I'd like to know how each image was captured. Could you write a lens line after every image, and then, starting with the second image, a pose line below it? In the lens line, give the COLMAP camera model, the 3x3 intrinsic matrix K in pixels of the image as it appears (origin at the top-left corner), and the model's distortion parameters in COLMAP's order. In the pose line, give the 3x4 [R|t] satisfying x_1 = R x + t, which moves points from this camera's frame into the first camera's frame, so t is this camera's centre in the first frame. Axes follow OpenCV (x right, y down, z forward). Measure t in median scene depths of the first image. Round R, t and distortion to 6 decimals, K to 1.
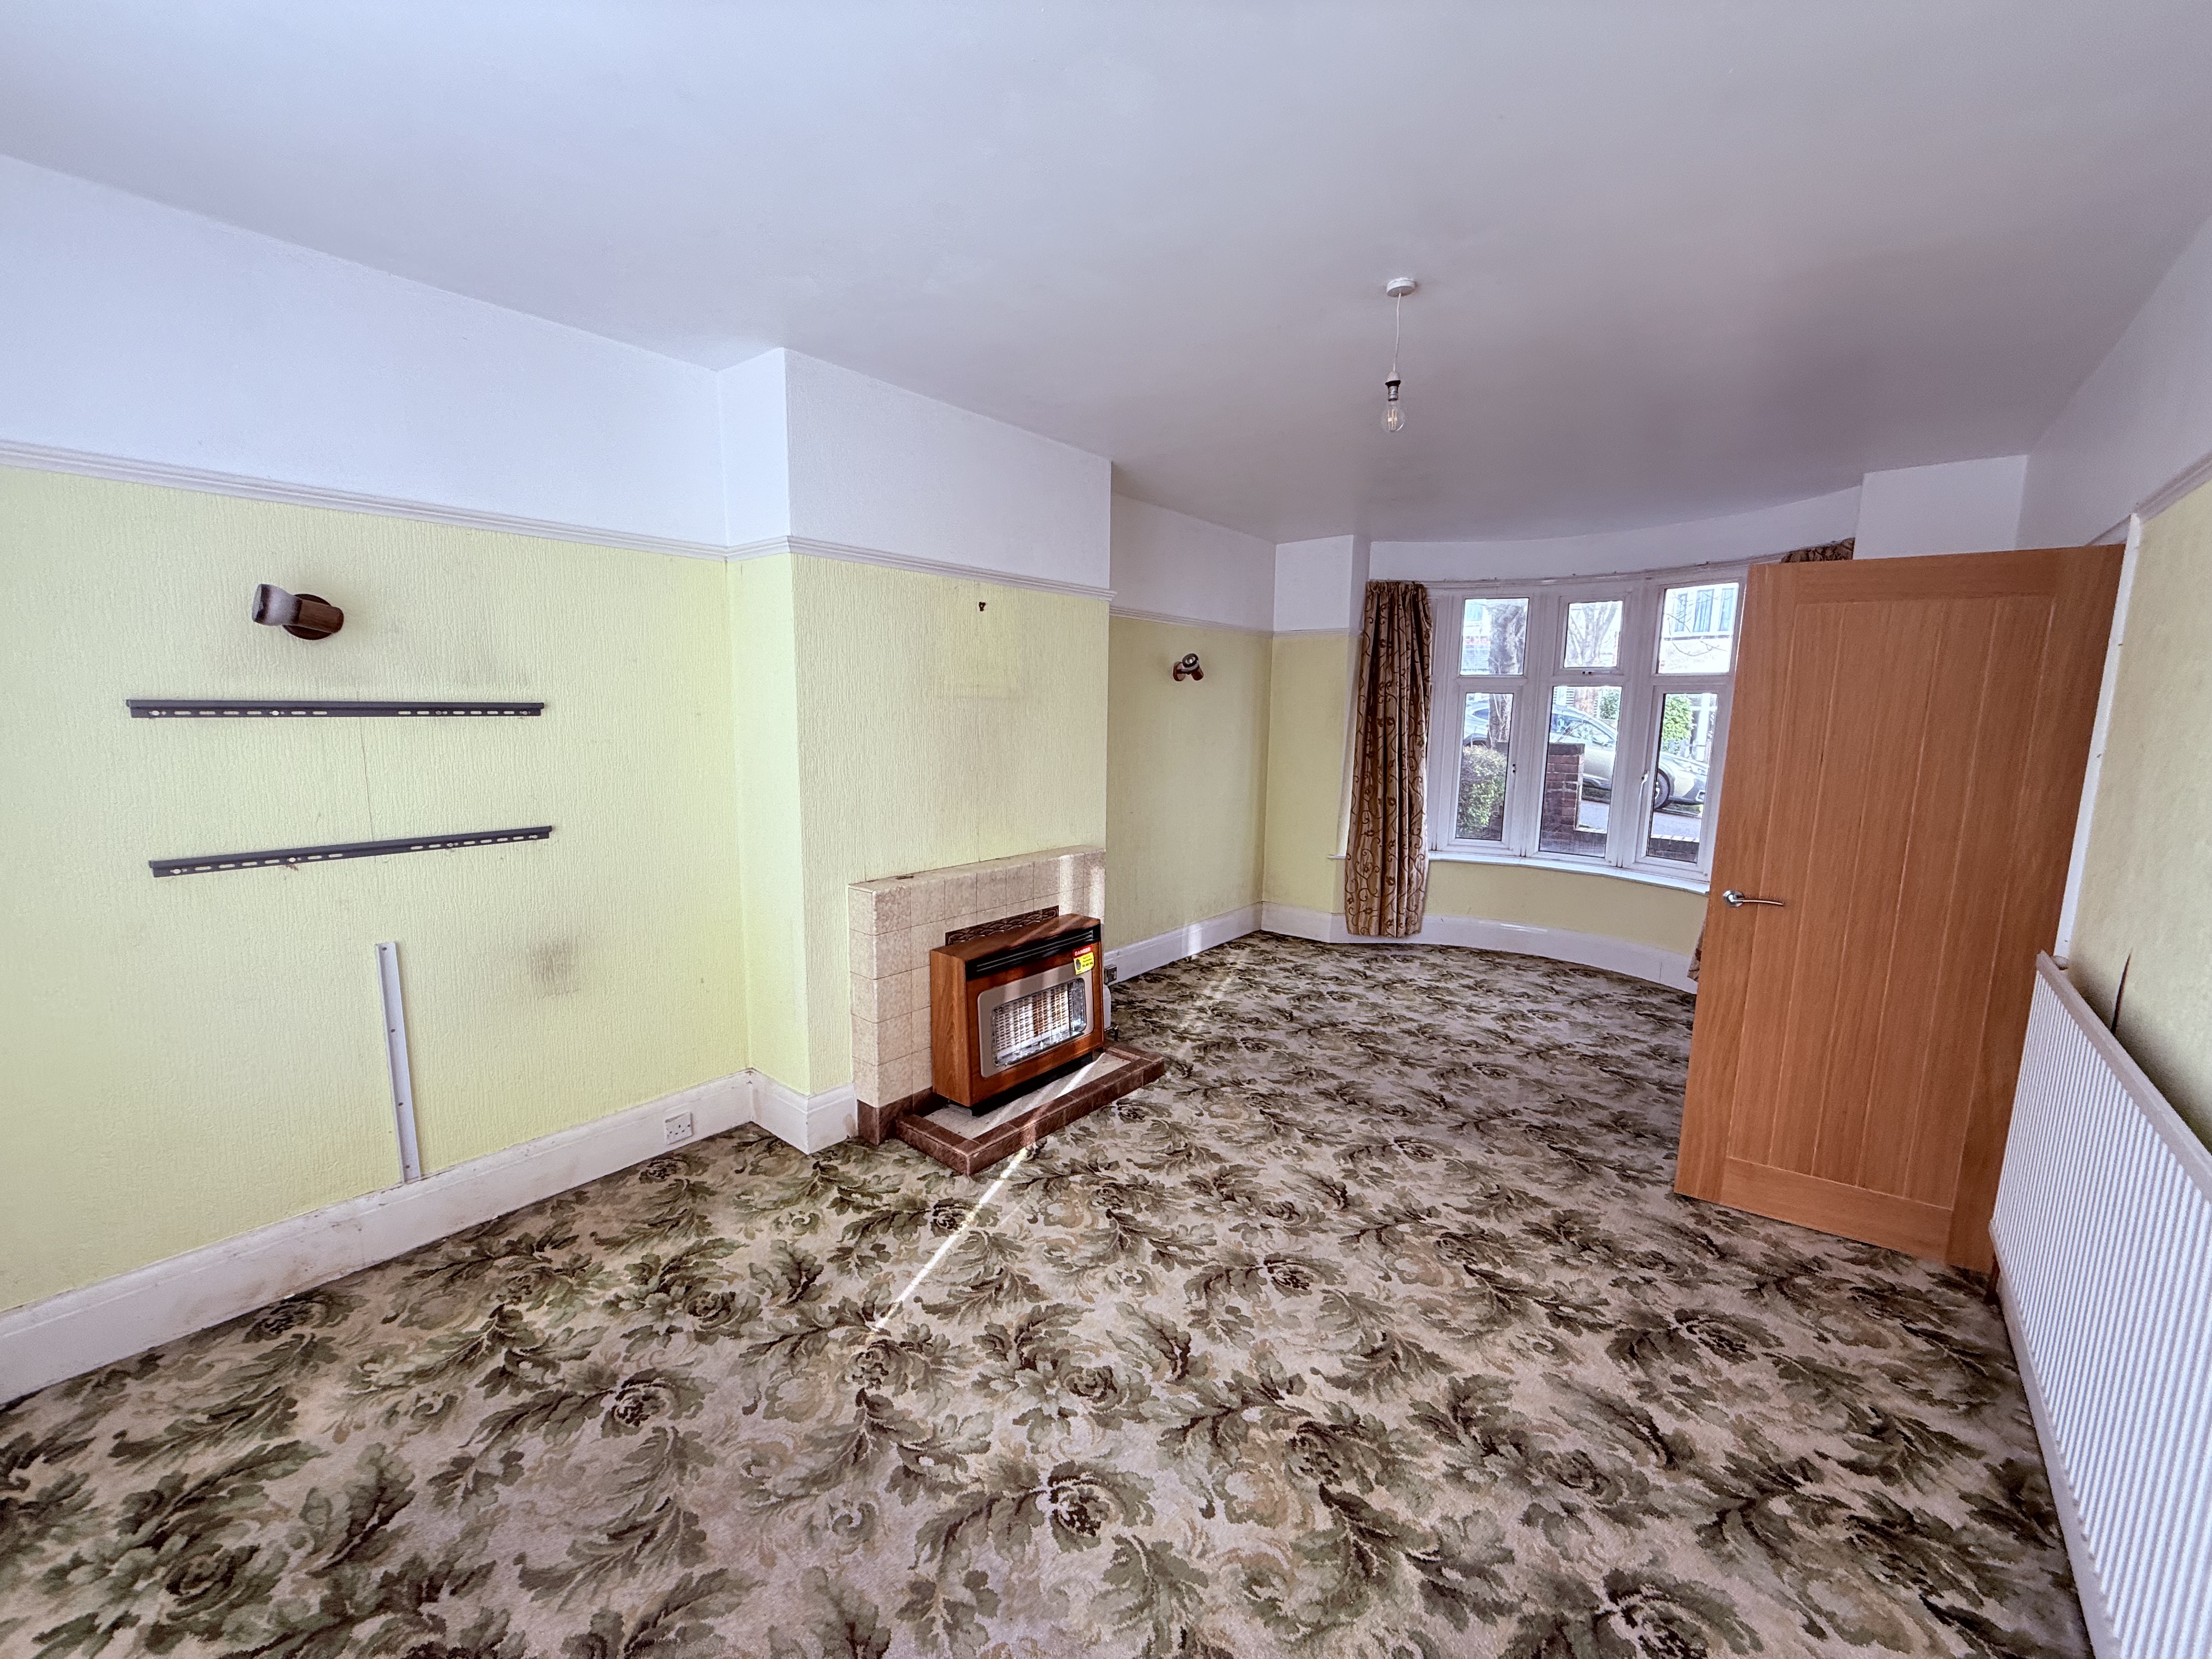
lens RADIAL K [[881.0, 0, 1101.8], [0, 881.0, 826.9], [0, 0, 1]] dist [-0.001330, -0.000057]
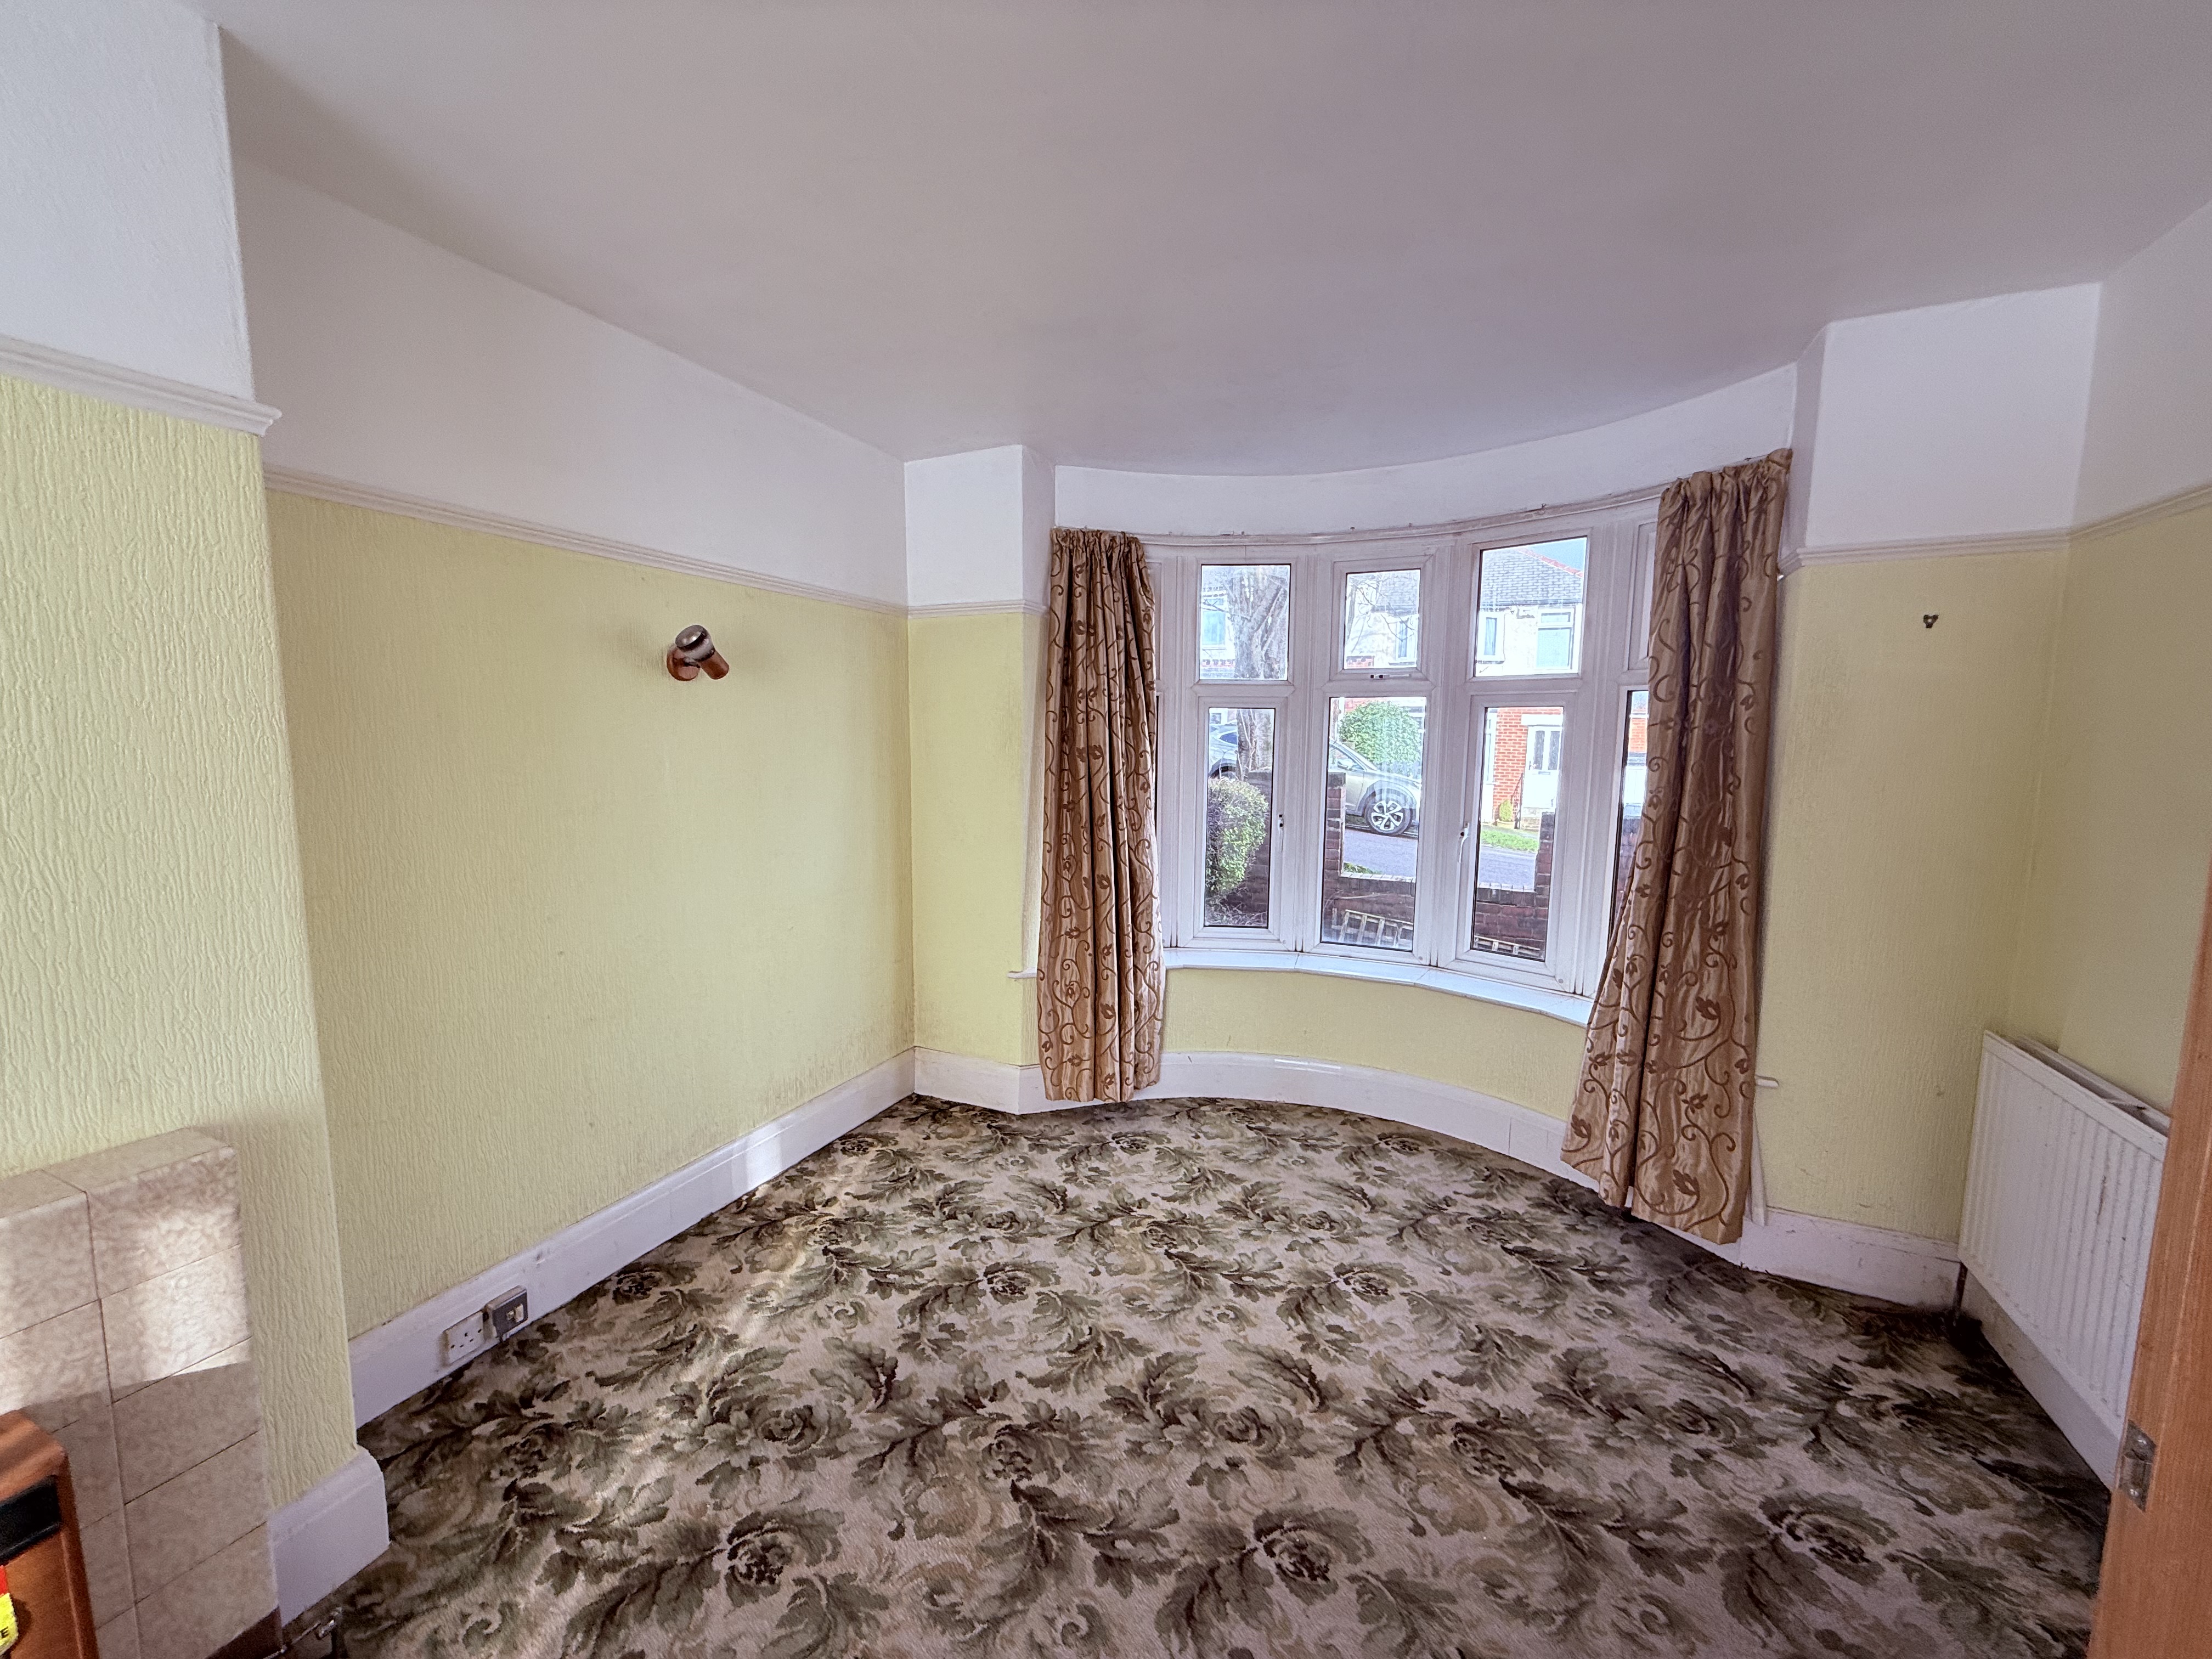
lens RADIAL K [[881.0, 0, 1104.4], [0, 881.0, 831.4], [0, 0, 1]] dist [-0.001330, -0.000057]
pose [[0.964821, -0.035848, 0.260451, 0.170748], [0.042251, 0.998926, -0.019027, -0.052781], [-0.259490, 0.029362, 0.965299, 0.404492]]
